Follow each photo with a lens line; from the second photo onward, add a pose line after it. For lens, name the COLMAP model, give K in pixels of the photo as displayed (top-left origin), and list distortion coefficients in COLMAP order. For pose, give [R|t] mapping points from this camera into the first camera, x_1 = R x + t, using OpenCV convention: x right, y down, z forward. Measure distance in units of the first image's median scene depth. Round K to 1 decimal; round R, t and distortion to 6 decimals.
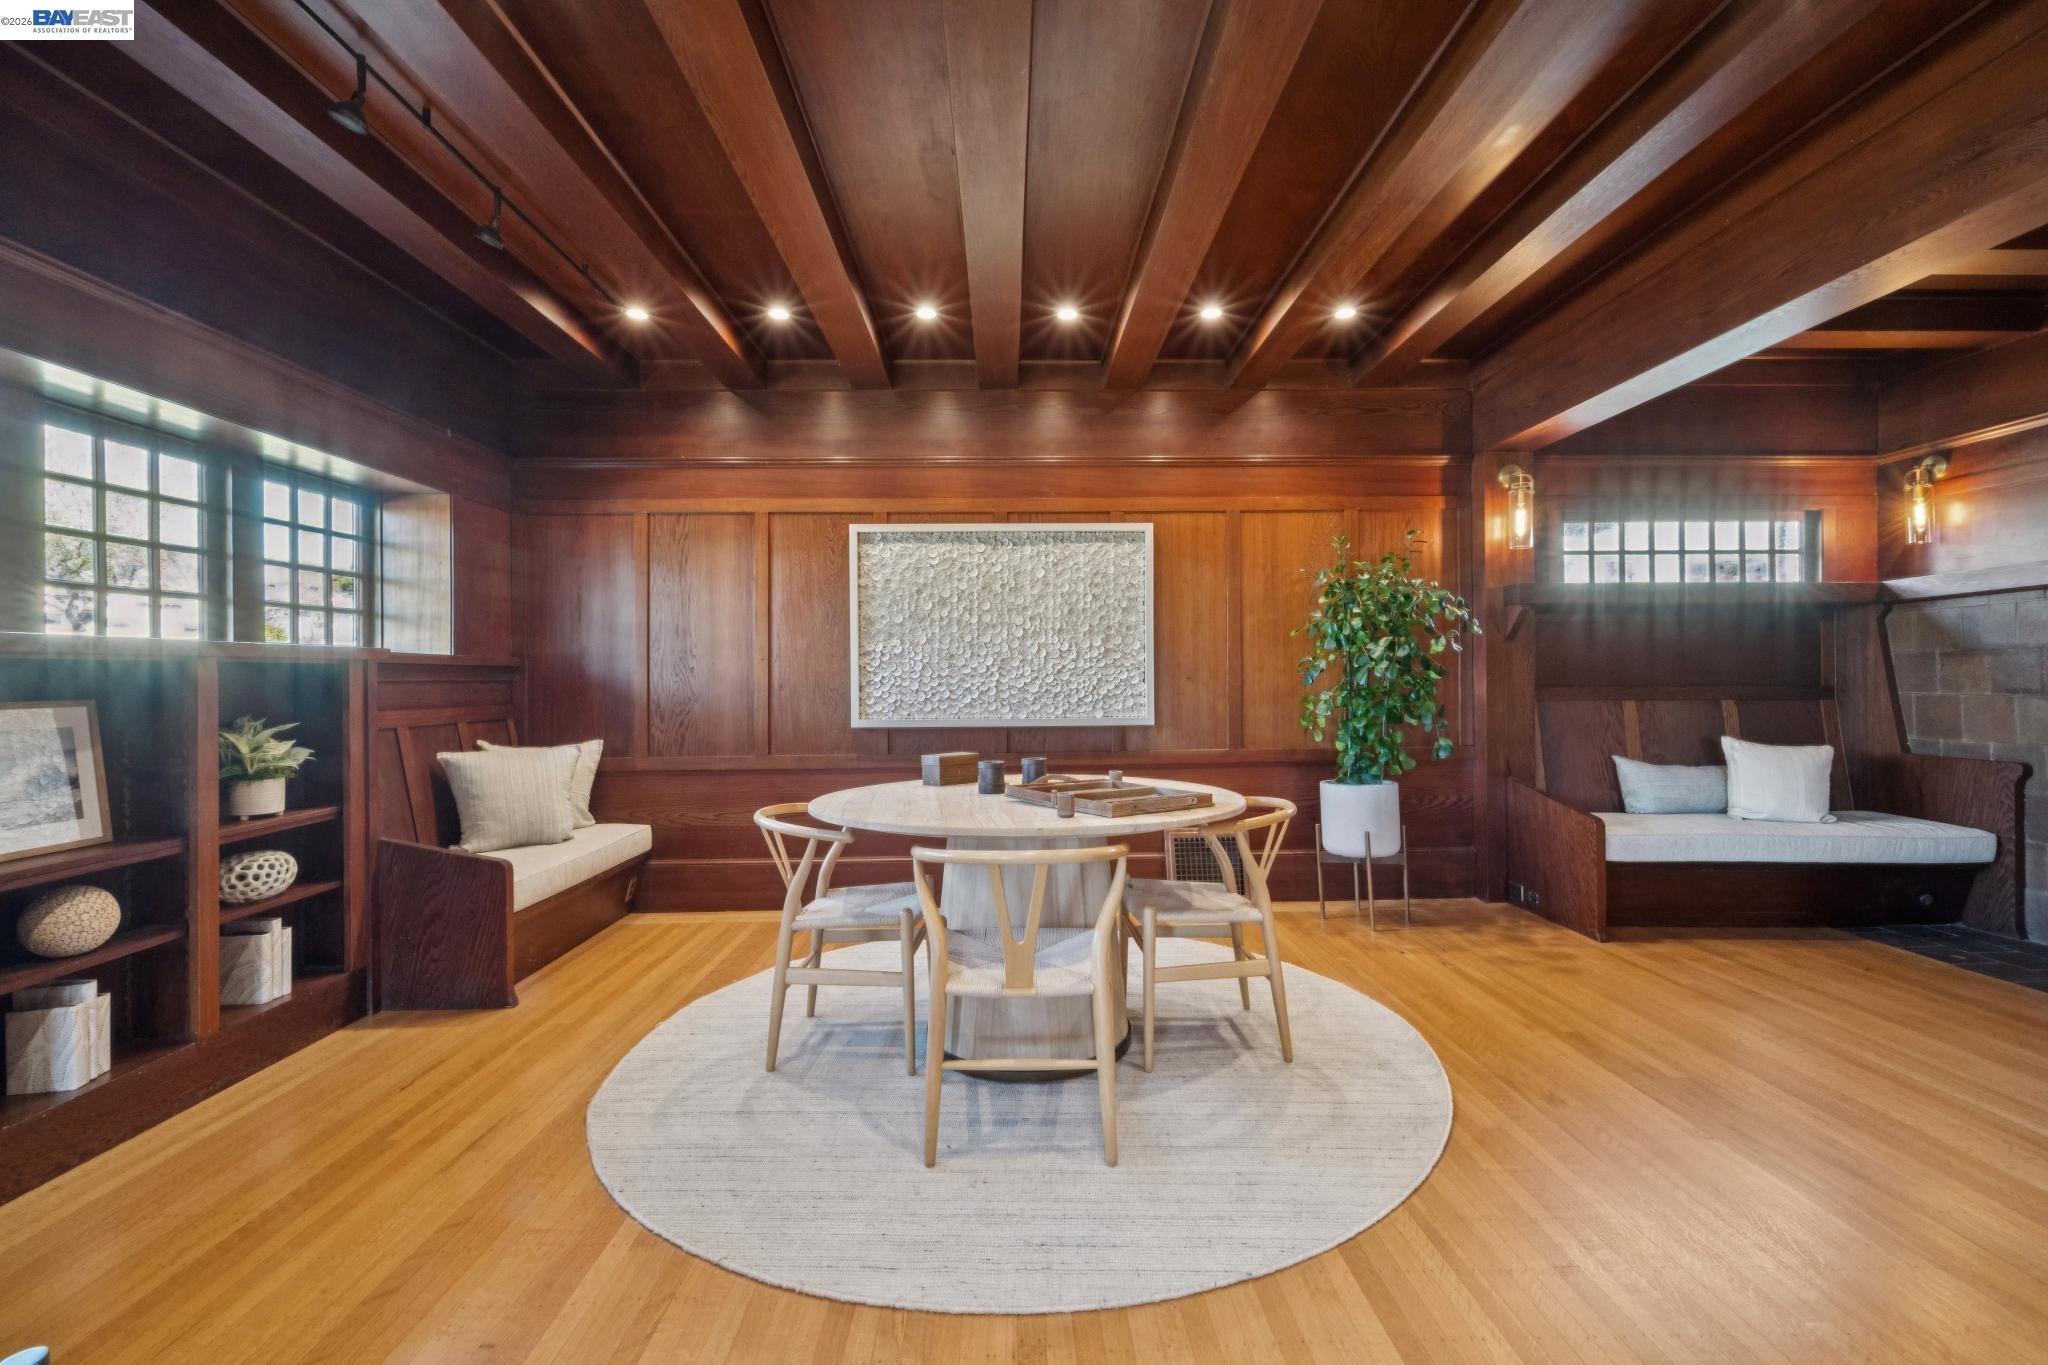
lens RADIAL K [[863.5, 0, 1032.7], [0, 863.5, 674.6], [0, 0, 1]] dist [-0.000773, 0.000194]
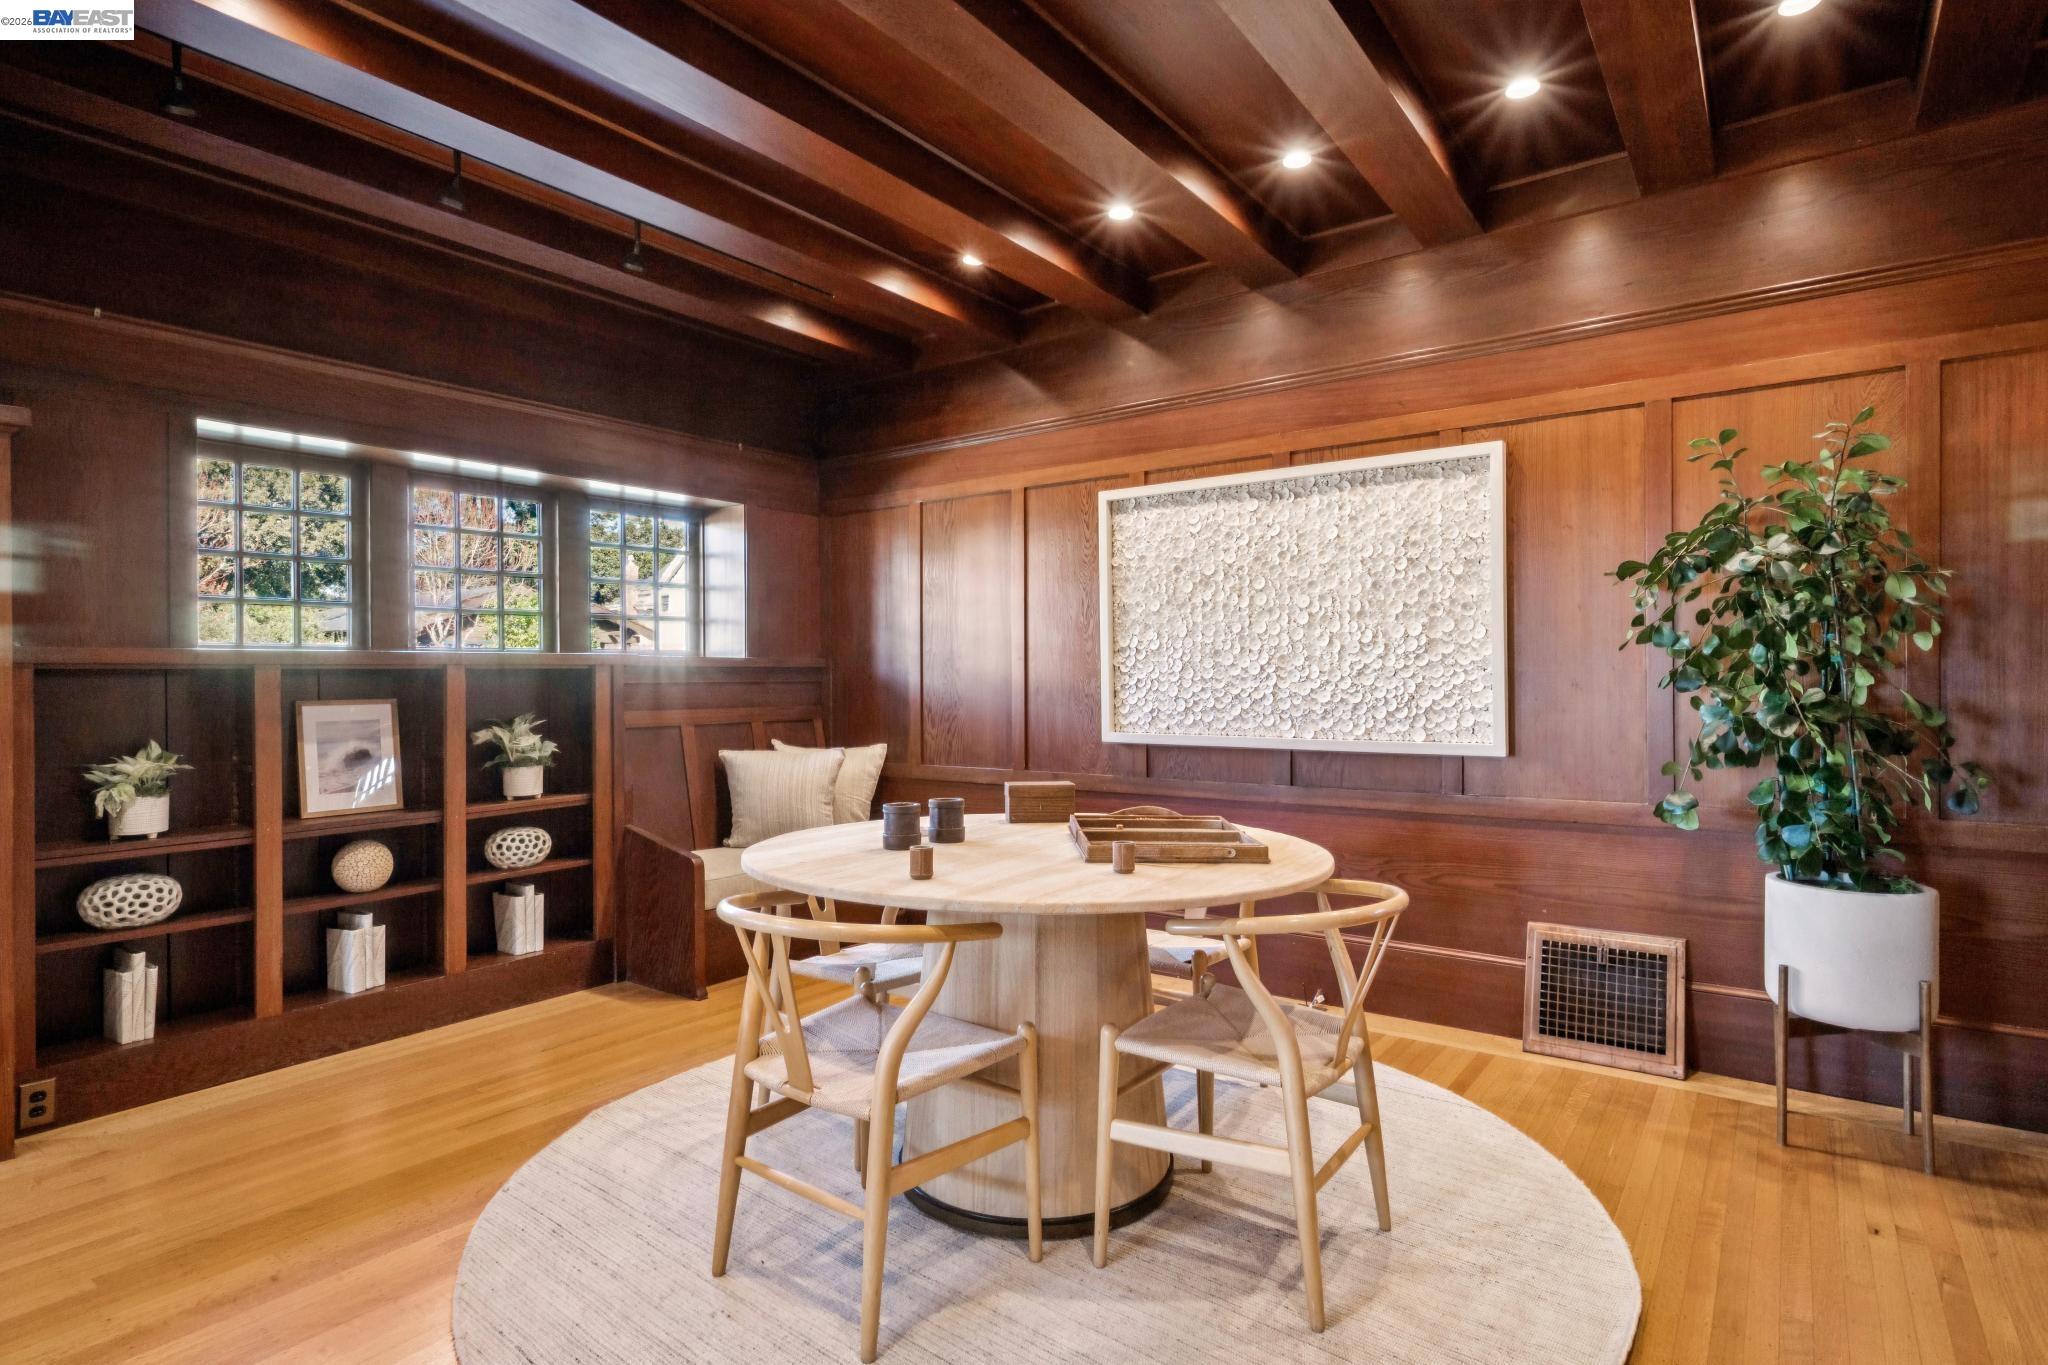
lens RADIAL K [[1049.7, 0, 1023.1], [0, 1049.7, 671.8], [0, 0, 1]] dist [-0.000831, 0.000304]
pose [[0.792588, 0.000326, -0.609757, 0.332196], [0.001946, 0.999993, 0.003065, -0.007612], [0.609754, -0.003616, 0.792582, 0.170709]]
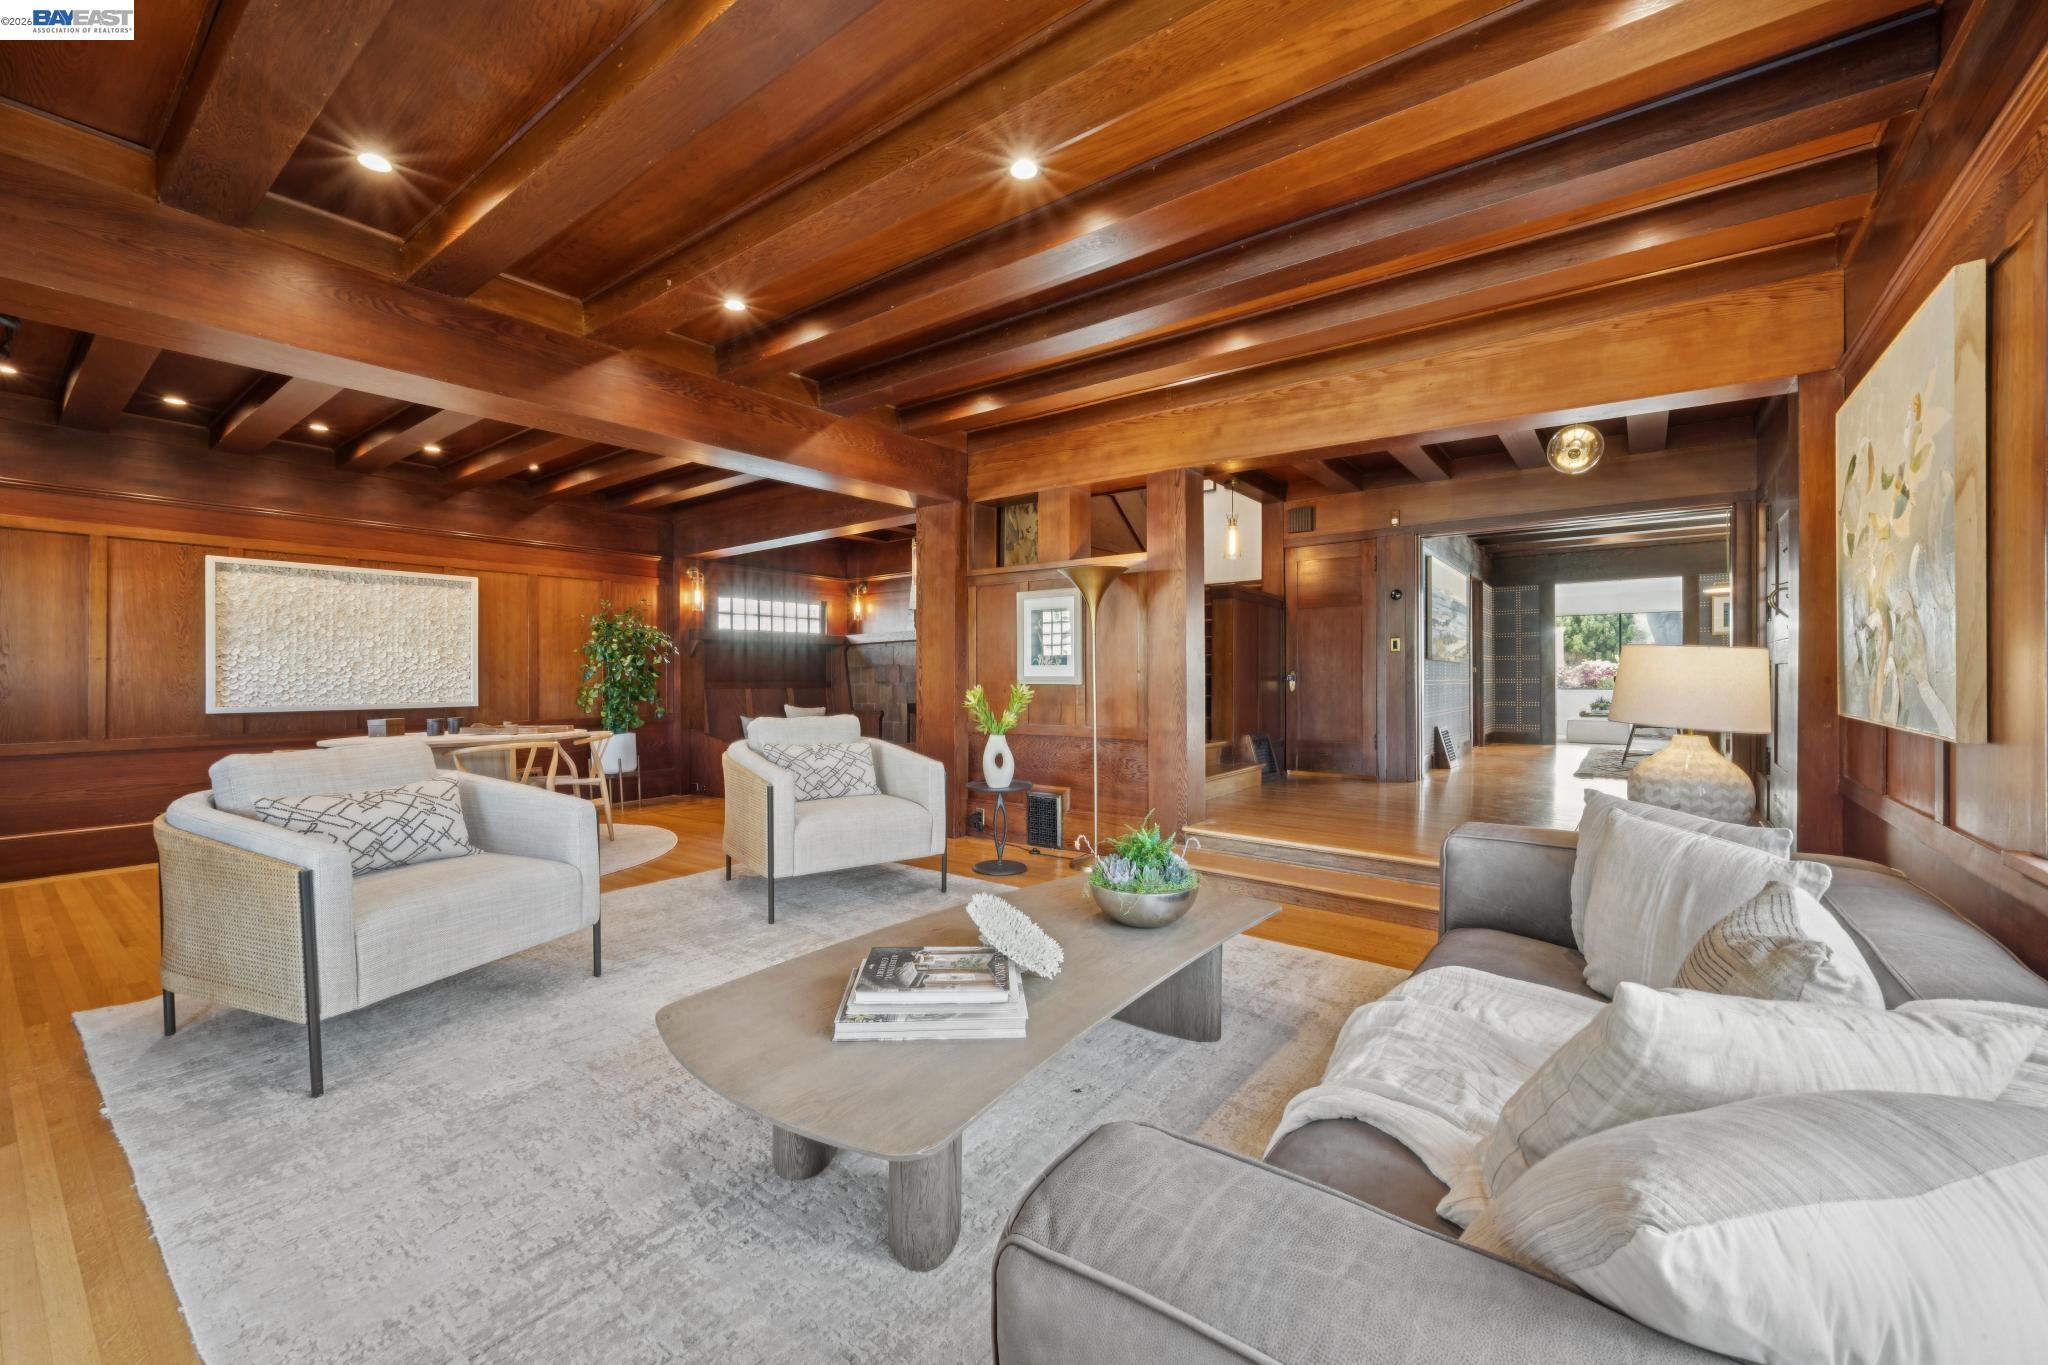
lens RADIAL K [[809.3, 0, 1026.0], [0, 809.3, 679.3], [0, 0, 1]] dist [-0.000351, -0.000029]
pose [[0.620816, 0.002096, 0.783953, -0.395918], [-0.004170, 0.999991, 0.000628, 0.004417], [-0.783945, -0.003659, 0.620819, -0.697703]]
